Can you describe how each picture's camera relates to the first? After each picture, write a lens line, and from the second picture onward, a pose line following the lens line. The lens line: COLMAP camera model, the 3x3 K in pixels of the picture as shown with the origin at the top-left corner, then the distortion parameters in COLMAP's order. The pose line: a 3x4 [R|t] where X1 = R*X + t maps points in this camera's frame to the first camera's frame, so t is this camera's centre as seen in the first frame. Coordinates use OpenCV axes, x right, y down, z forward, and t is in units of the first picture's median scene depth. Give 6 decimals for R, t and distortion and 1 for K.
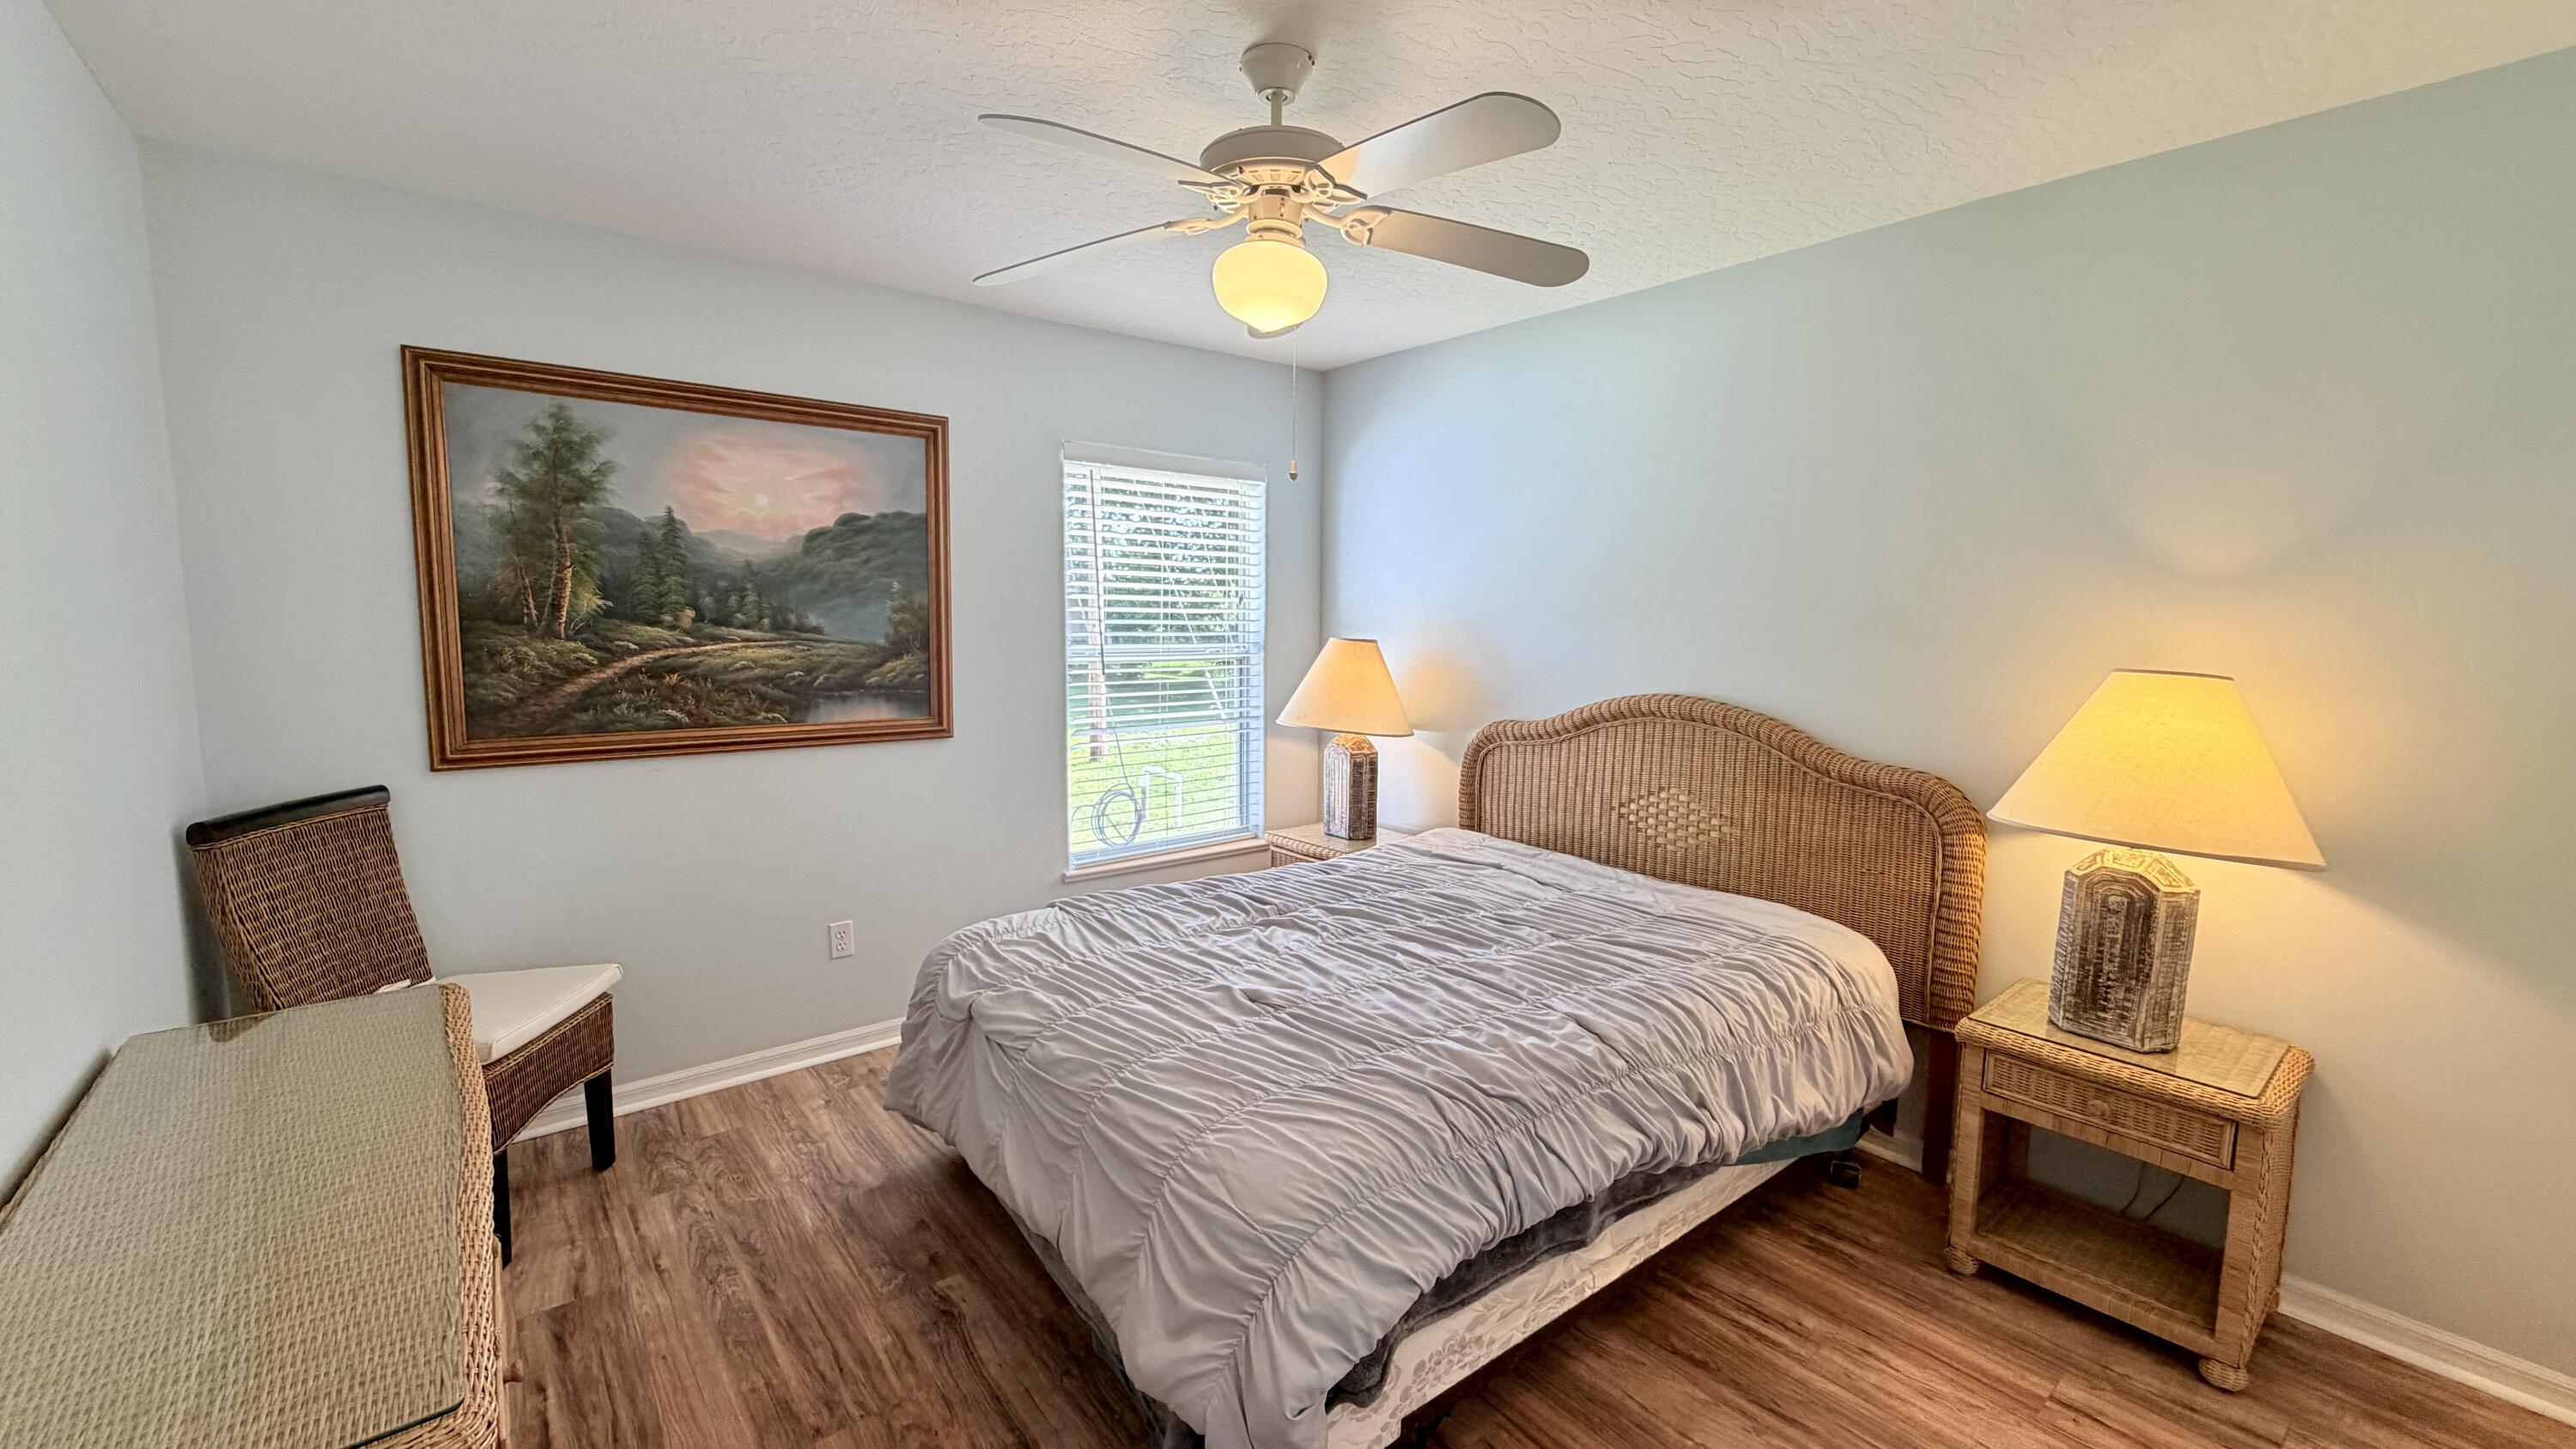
lens RADIAL K [[1025.4, 0, 1279.8], [0, 1025.4, 729.0], [0, 0, 1]] dist [0.001954, 0.000285]
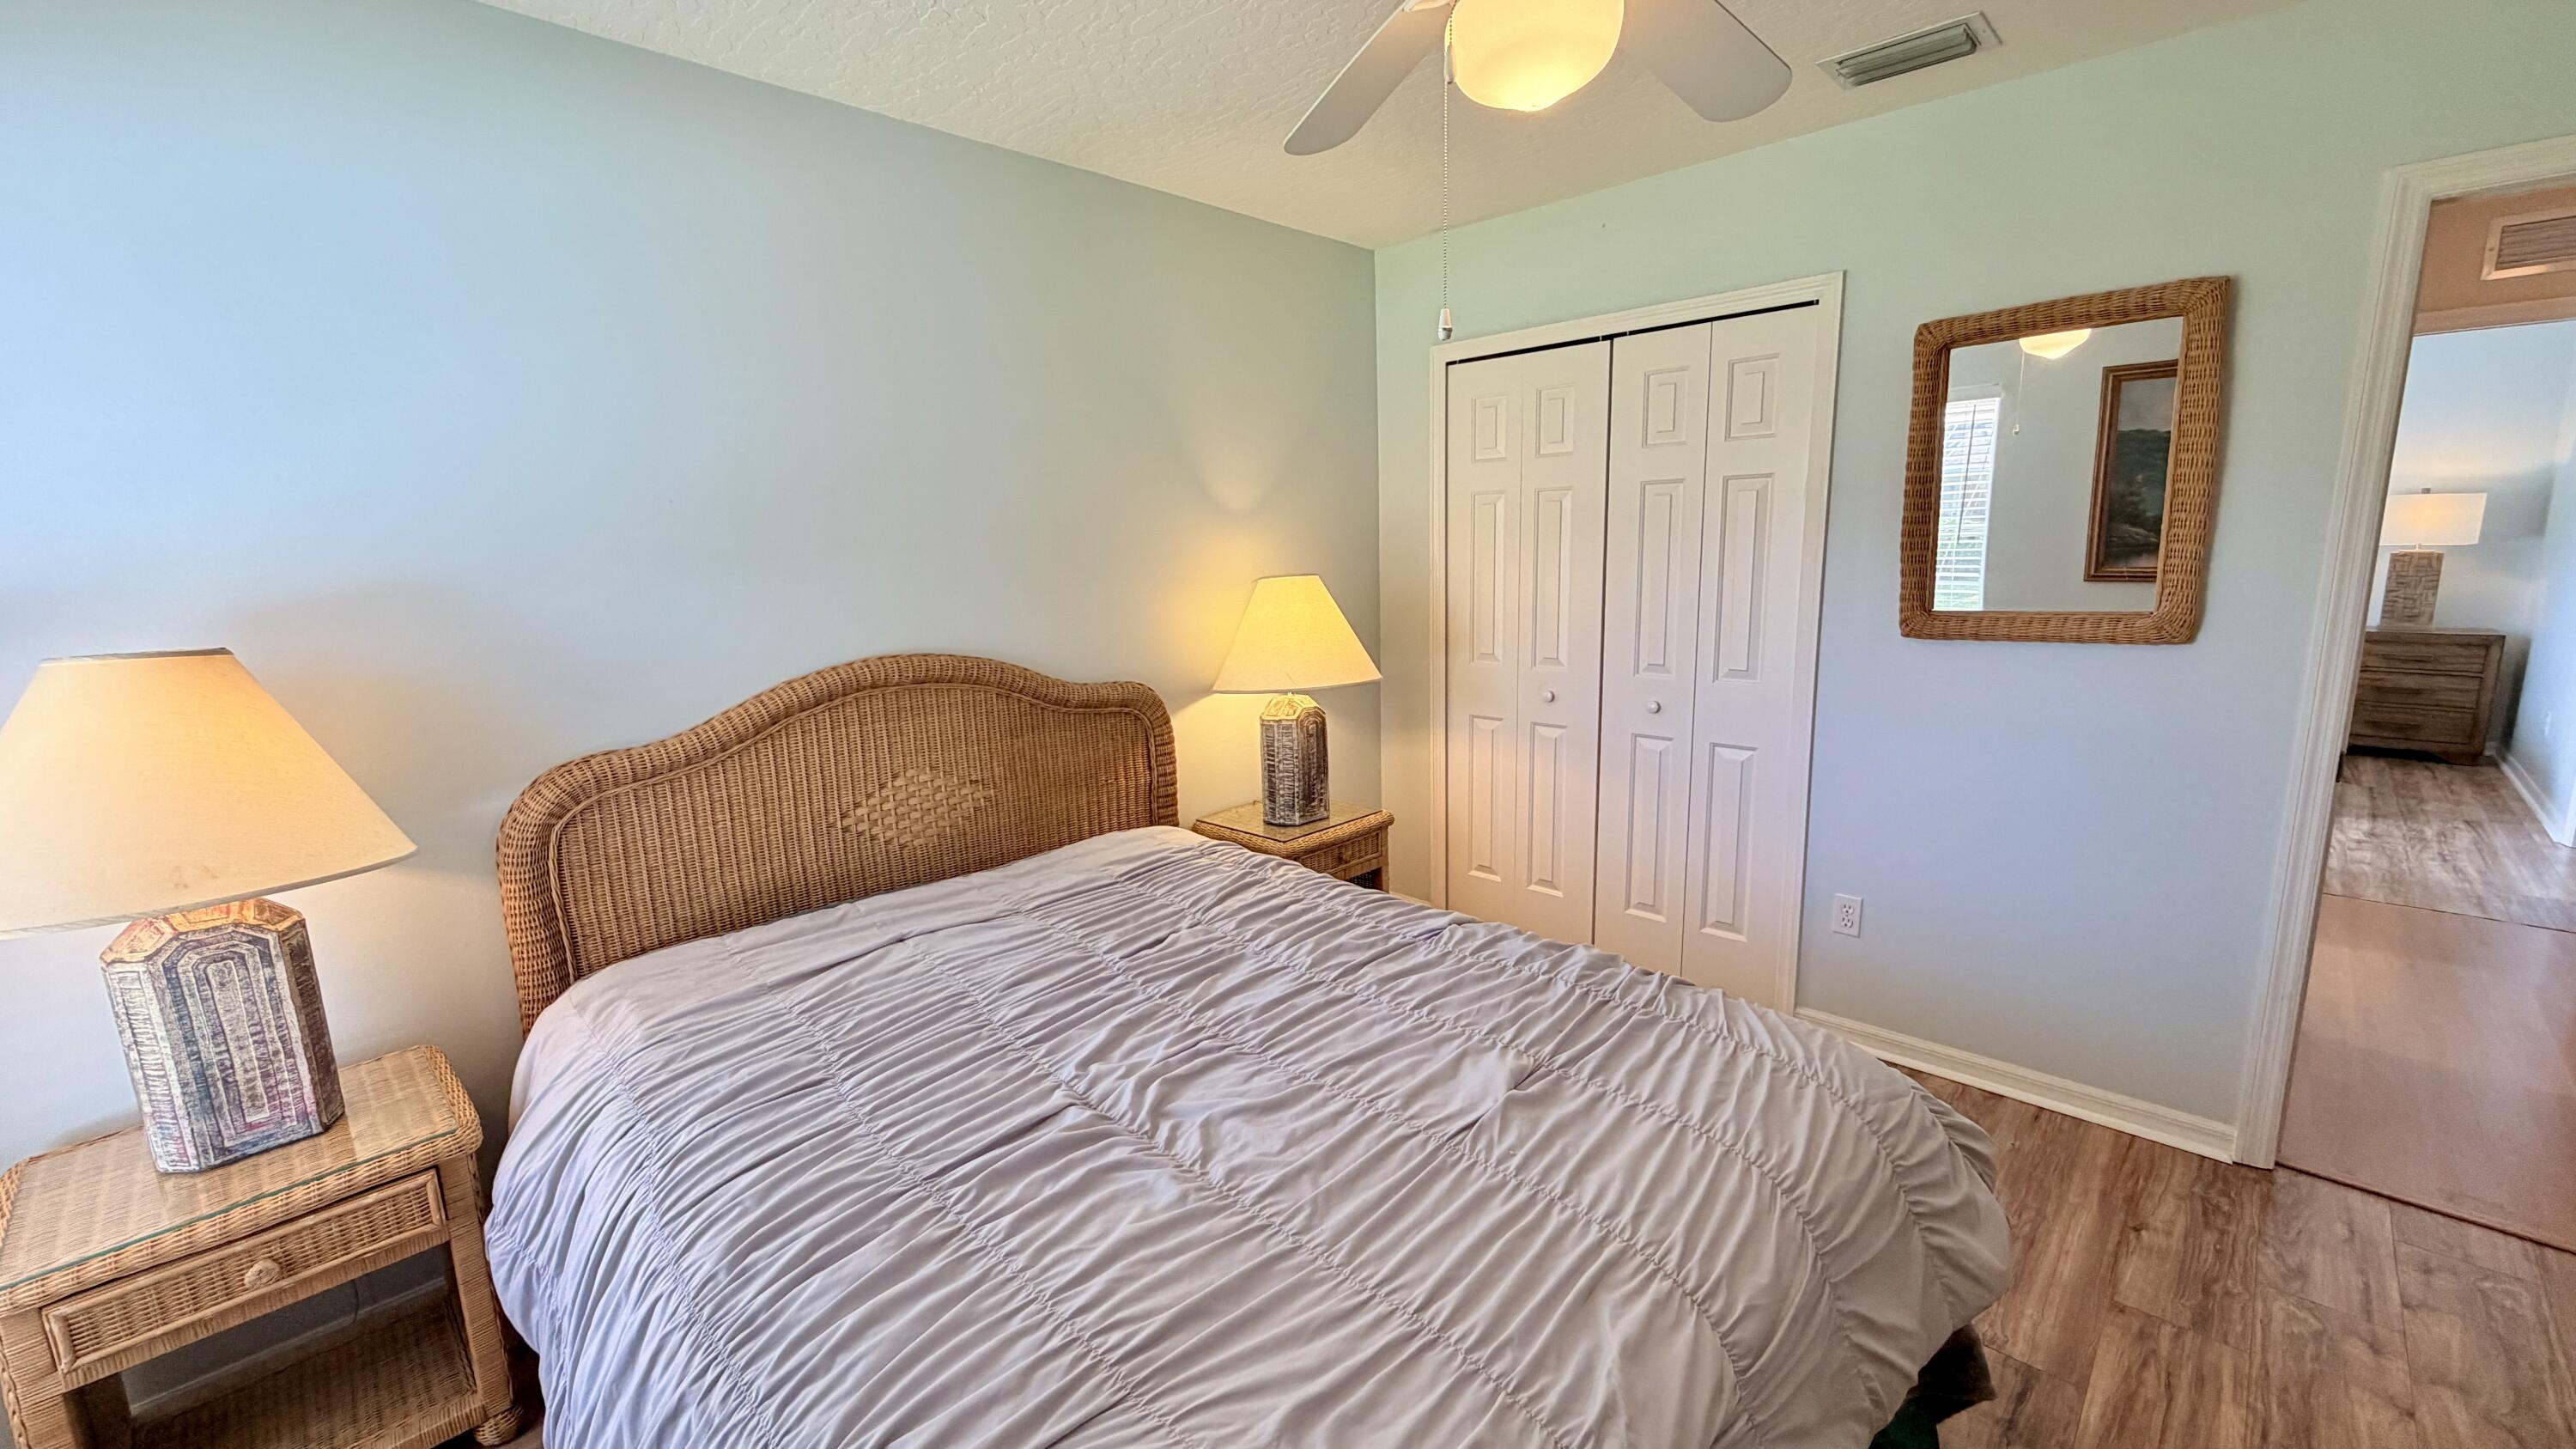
lens RADIAL K [[1025.4, 0, 1279.8], [0, 1025.4, 729.0], [0, 0, 1]] dist [0.001954, 0.000285]
pose [[-0.117415, -0.193105, 0.974127, -0.524427], [0.141803, 0.967601, 0.208903, -0.122433], [-0.982907, 0.162662, -0.086228, 0.940285]]
